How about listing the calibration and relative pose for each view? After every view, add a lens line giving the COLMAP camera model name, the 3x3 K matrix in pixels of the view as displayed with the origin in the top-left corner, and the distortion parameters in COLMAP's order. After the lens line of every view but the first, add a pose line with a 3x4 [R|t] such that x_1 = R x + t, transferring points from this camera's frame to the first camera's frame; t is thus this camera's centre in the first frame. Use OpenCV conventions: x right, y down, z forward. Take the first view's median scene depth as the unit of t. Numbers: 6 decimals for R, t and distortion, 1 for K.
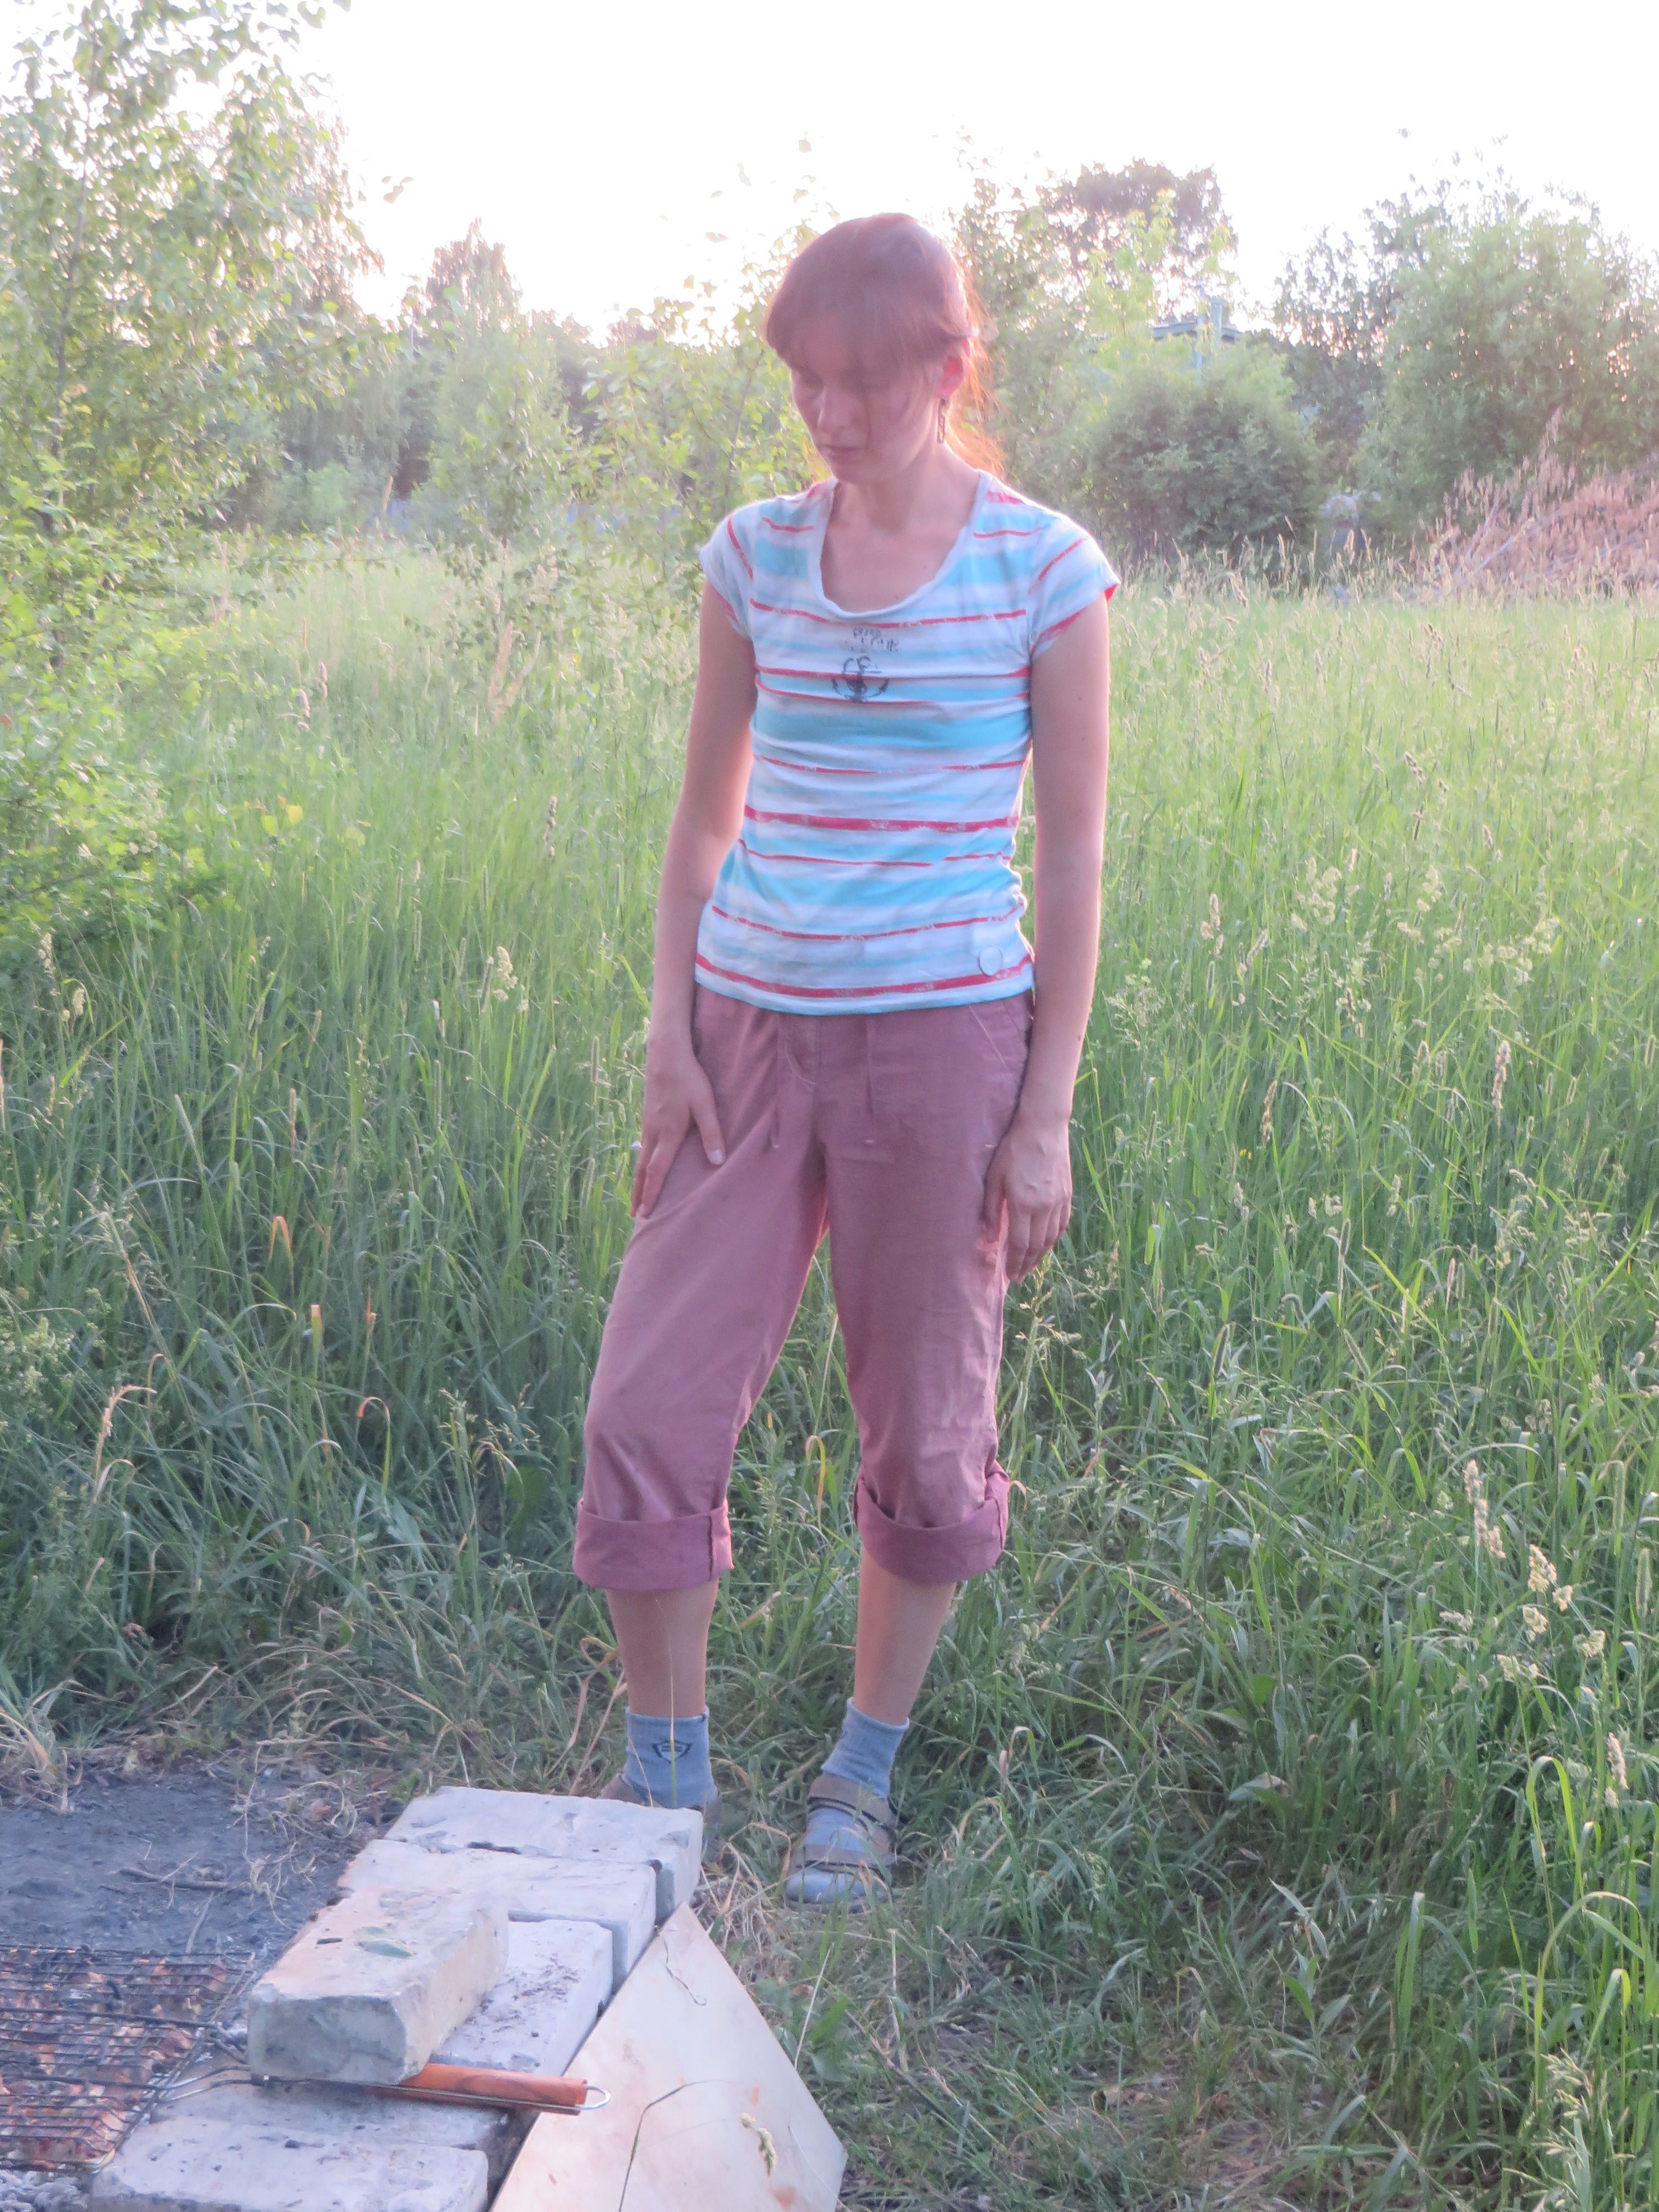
lens RADIAL K [[3556.4, 0, 825.5], [0, 3556.4, 1118.3], [0, 0, 1]] dist [-0.051697, 0.000000]
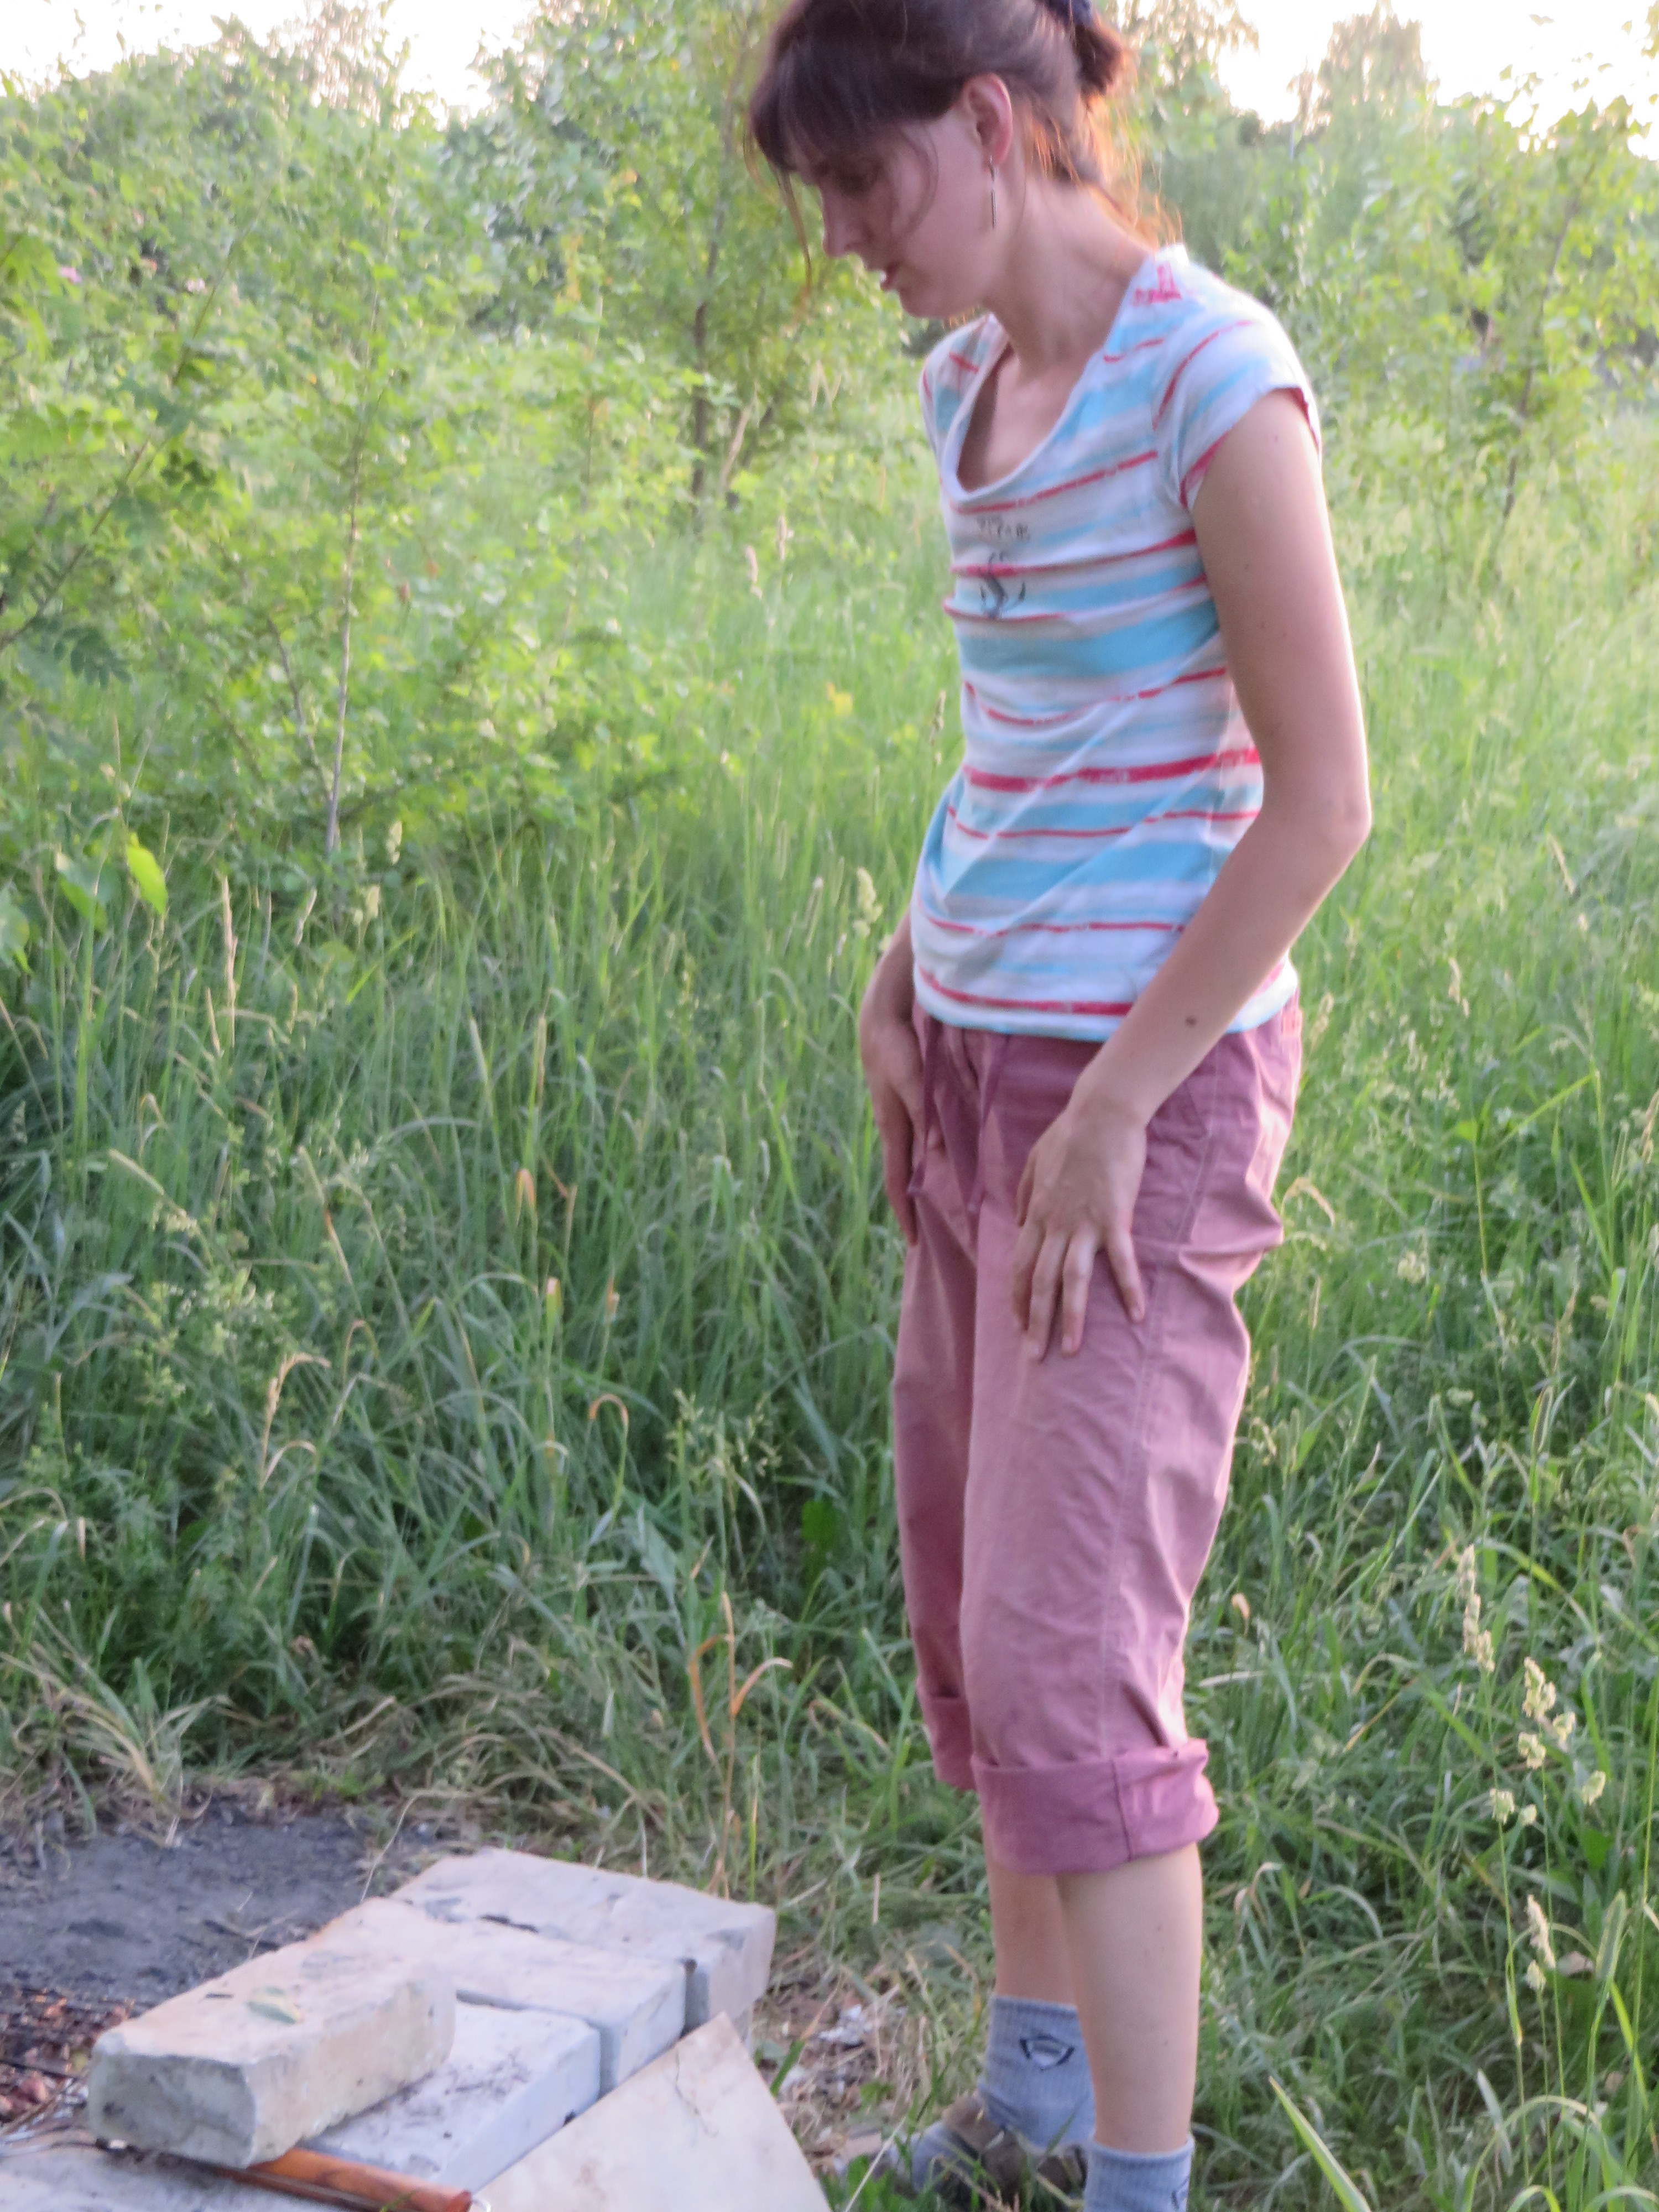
lens RADIAL K [[4469.7, 0, 838.2], [0, 4469.7, 1104.9], [0, 0, 1]] dist [-0.071066, 0.000000]
pose [[0.977330, 0.074486, -0.198187, 0.135795], [-0.074875, 0.997178, 0.005540, 0.000885], [0.198040, 0.009425, 0.980149, -0.014786]]
